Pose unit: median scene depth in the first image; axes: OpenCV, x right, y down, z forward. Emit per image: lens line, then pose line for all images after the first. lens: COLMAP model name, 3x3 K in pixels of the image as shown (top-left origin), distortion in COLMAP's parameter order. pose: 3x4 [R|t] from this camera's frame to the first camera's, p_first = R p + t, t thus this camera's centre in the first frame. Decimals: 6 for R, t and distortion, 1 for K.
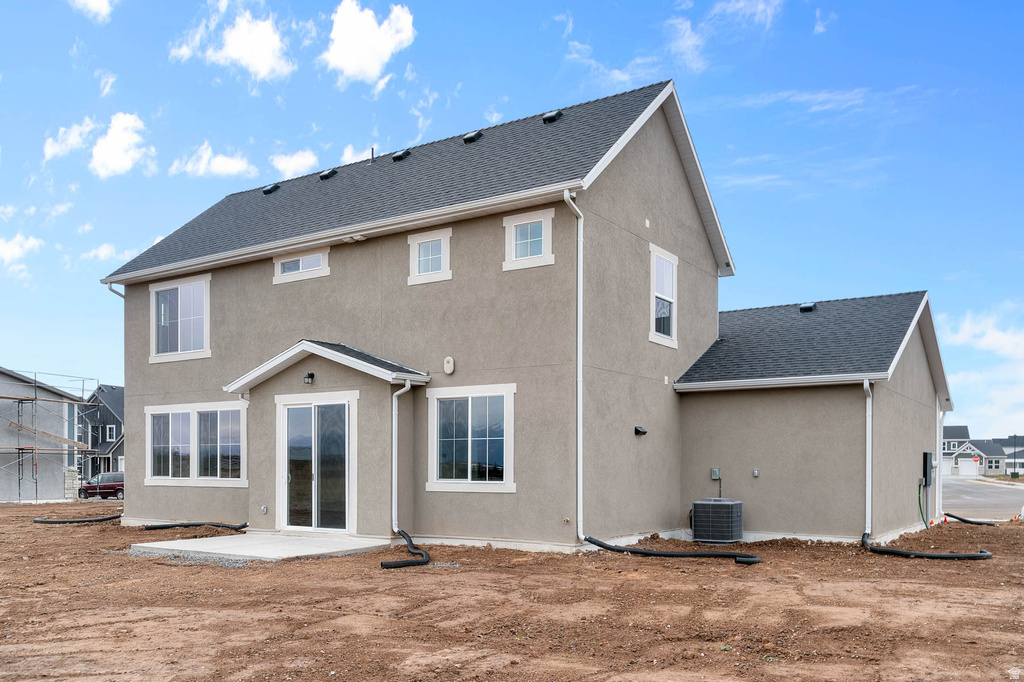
lens RADIAL K [[838.3, 0, 512.0], [0, 838.3, 341.0], [0, 0, 1]] dist [0.010490, 0.002150]
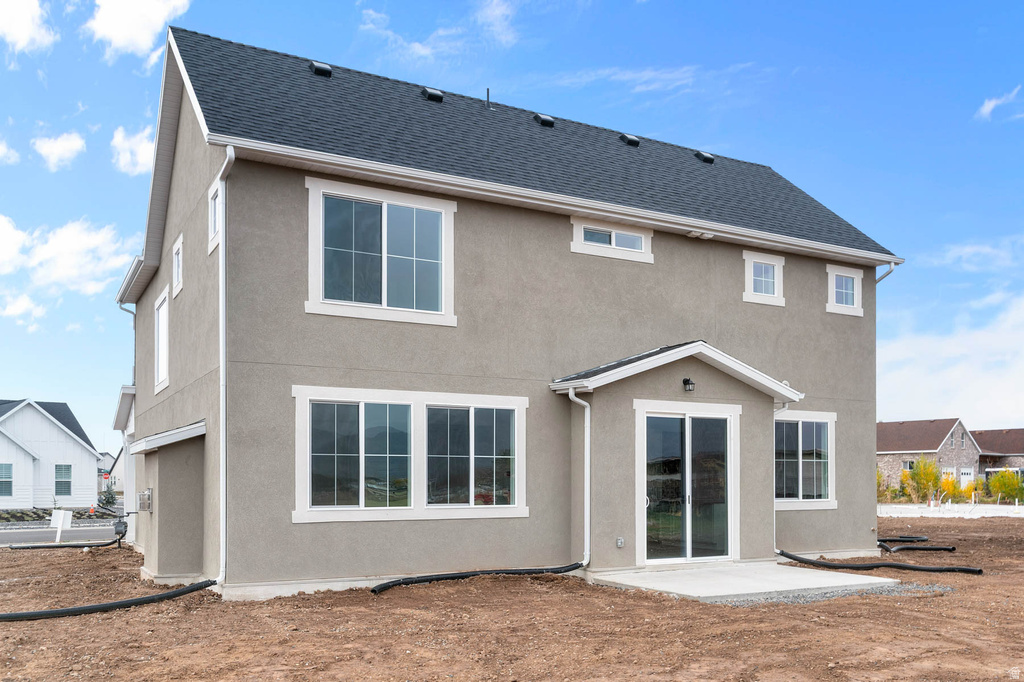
lens RADIAL K [[884.2, 0, 512.5], [0, 884.2, 355.0], [0, 0, 1]] dist [-0.009506, -0.001536]
pose [[0.467357, 0.127197, 0.874871, -1.107639], [-0.124348, 0.989216, -0.077395, 0.105537], [-0.875280, -0.072617, 0.478133, 0.718978]]
